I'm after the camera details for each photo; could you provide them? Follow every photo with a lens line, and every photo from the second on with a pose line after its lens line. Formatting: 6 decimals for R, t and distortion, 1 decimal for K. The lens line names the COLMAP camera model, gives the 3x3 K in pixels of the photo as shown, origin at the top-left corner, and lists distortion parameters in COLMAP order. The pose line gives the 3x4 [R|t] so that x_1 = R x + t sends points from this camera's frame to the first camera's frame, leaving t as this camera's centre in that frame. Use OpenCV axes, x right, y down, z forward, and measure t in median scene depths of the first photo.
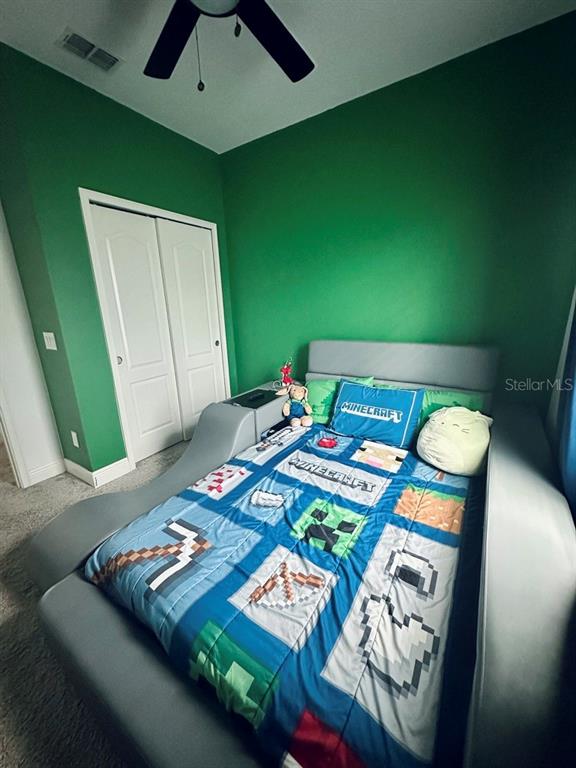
lens RADIAL K [[303.1, 0, 292.7], [0, 303.1, 380.9], [0, 0, 1]] dist [-0.002328, 0.000443]
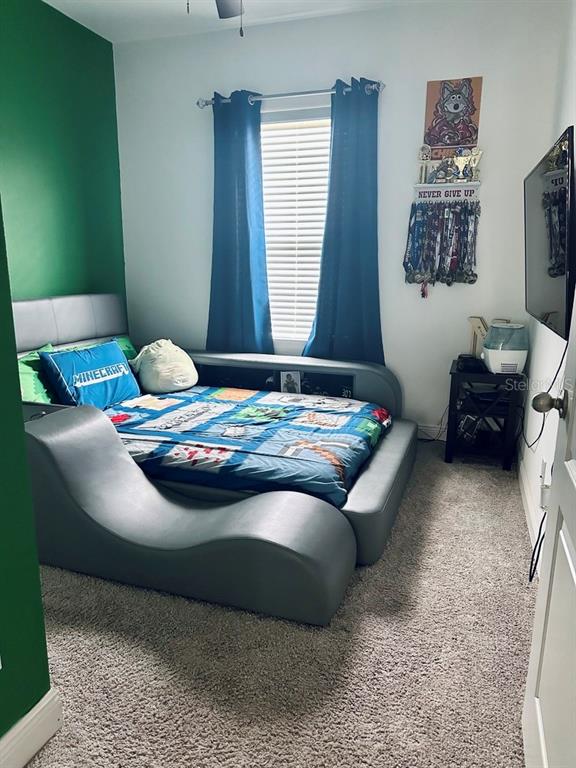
lens RADIAL K [[541.7, 0, 290.2], [0, 541.7, 386.3], [0, 0, 1]] dist [0.068426, 0.000778]
pose [[-0.246800, -0.178808, 0.952427, -1.682414], [0.246496, 0.938919, 0.240146, -0.130923], [-0.937192, 0.294037, -0.187650, 1.028981]]
